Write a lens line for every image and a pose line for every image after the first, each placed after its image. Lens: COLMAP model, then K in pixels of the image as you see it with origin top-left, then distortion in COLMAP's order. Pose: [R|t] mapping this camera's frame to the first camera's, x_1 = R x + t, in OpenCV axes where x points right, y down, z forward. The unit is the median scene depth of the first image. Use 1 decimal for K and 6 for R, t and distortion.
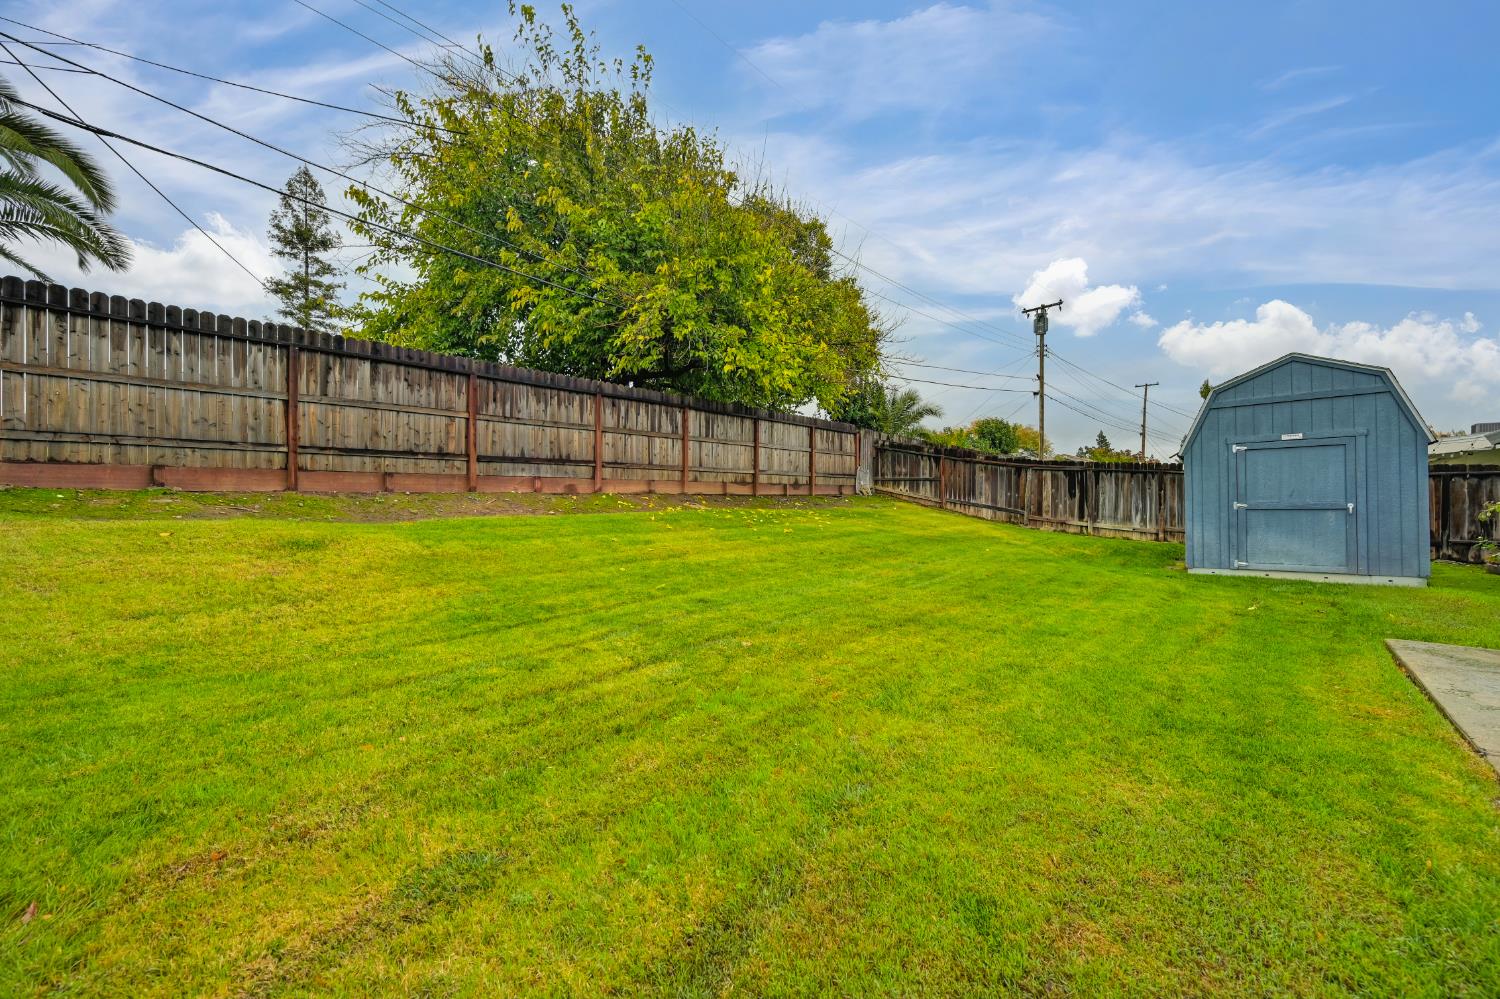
lens RADIAL K [[597.7, 0, 743.4], [0, 597.7, 507.5], [0, 0, 1]] dist [0.000042, 0.000151]
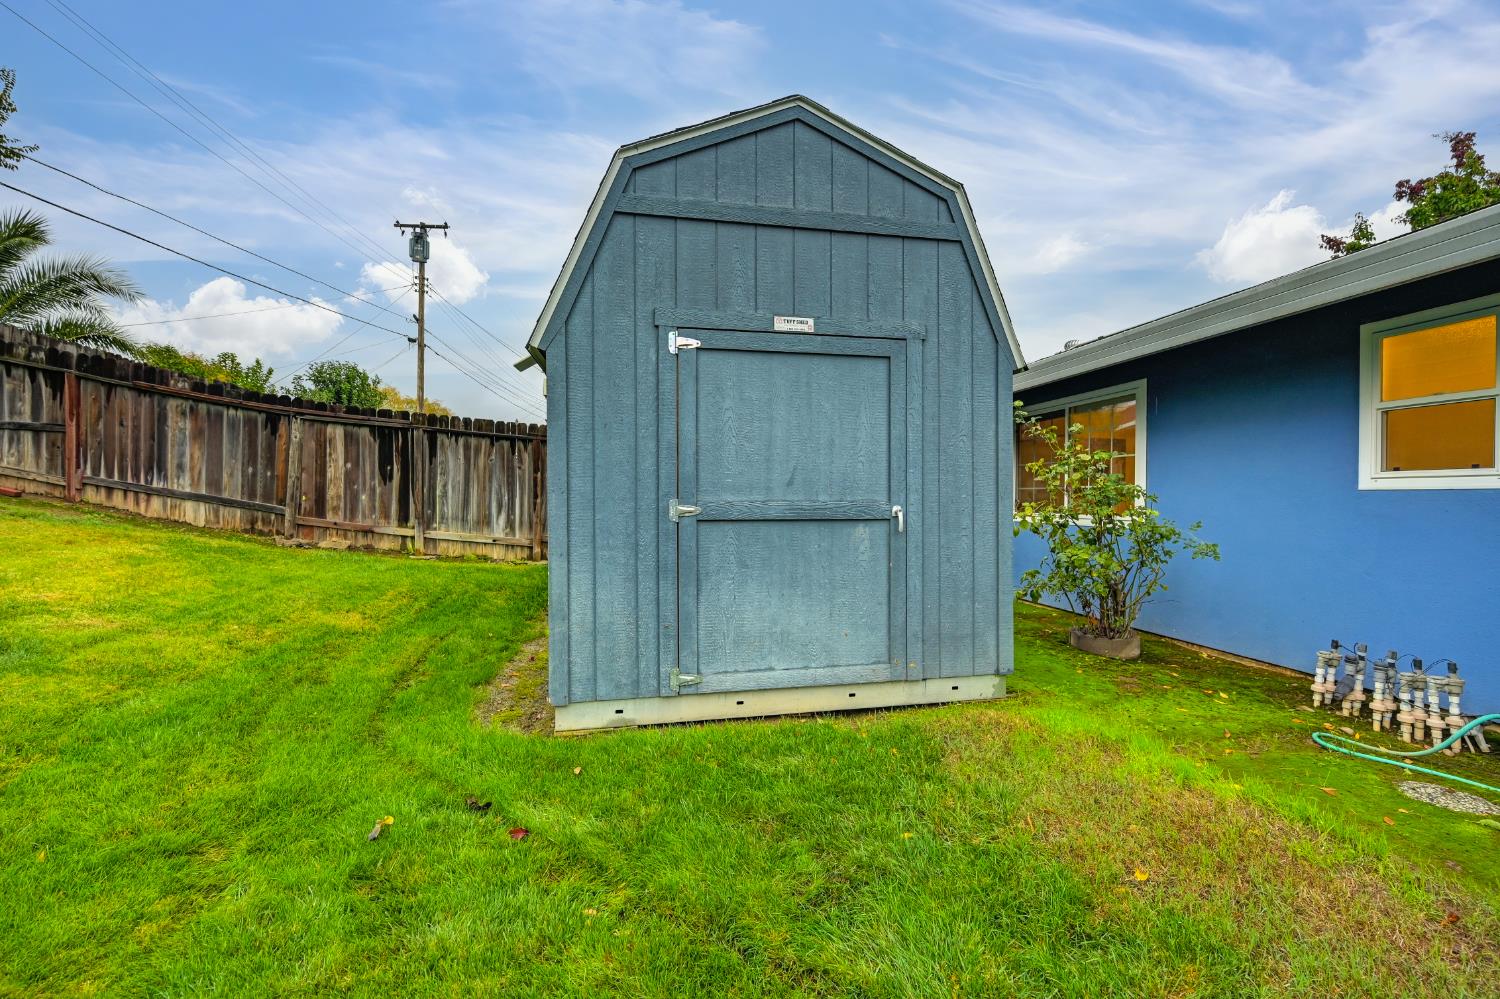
lens RADIAL K [[597.7, 0, 746.1], [0, 597.7, 499.5], [0, 0, 1]] dist [0.000042, 0.000151]
pose [[0.621653, 0.000346, 0.783292, 0.351068], [-0.008896, 0.999939, 0.006618, -0.007057], [-0.783242, -0.011082, 0.621618, 0.455861]]
